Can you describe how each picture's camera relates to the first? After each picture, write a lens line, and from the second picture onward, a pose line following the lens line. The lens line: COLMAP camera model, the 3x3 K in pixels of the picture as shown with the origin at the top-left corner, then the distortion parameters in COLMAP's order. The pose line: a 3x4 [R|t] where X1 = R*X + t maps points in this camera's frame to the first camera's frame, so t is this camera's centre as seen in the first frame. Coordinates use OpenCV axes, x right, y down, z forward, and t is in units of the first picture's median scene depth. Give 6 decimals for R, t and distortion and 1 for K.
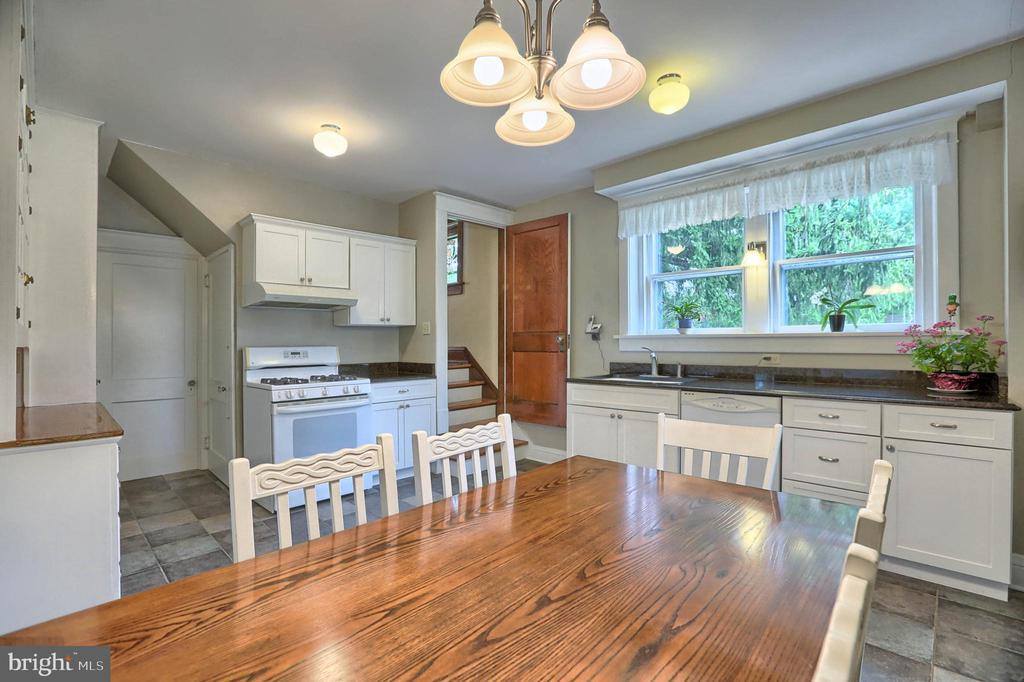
lens RADIAL K [[485.5, 0, 519.7], [0, 485.5, 339.5], [0, 0, 1]] dist [0.003598, 0.000300]
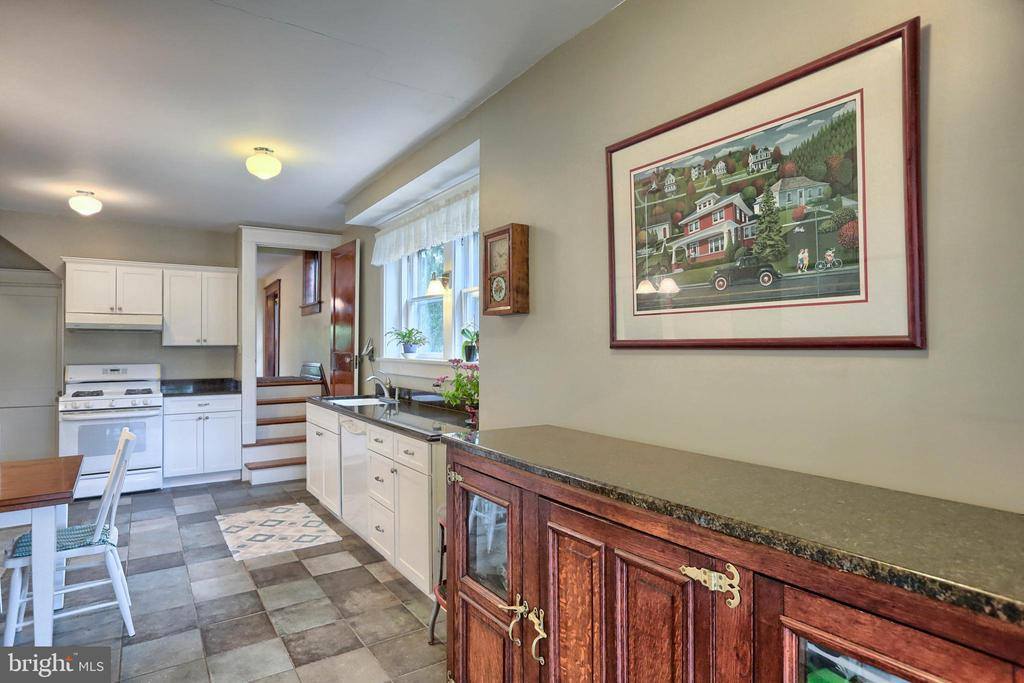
lens RADIAL K [[557.2, 0, 504.3], [0, 557.2, 338.2], [0, 0, 1]] dist [-0.020925, 0.001111]
pose [[0.975923, 0.003252, -0.218092, 0.758896], [-0.005537, 0.999936, -0.009869, -0.041607], [0.218046, 0.010839, 0.975878, -0.107346]]
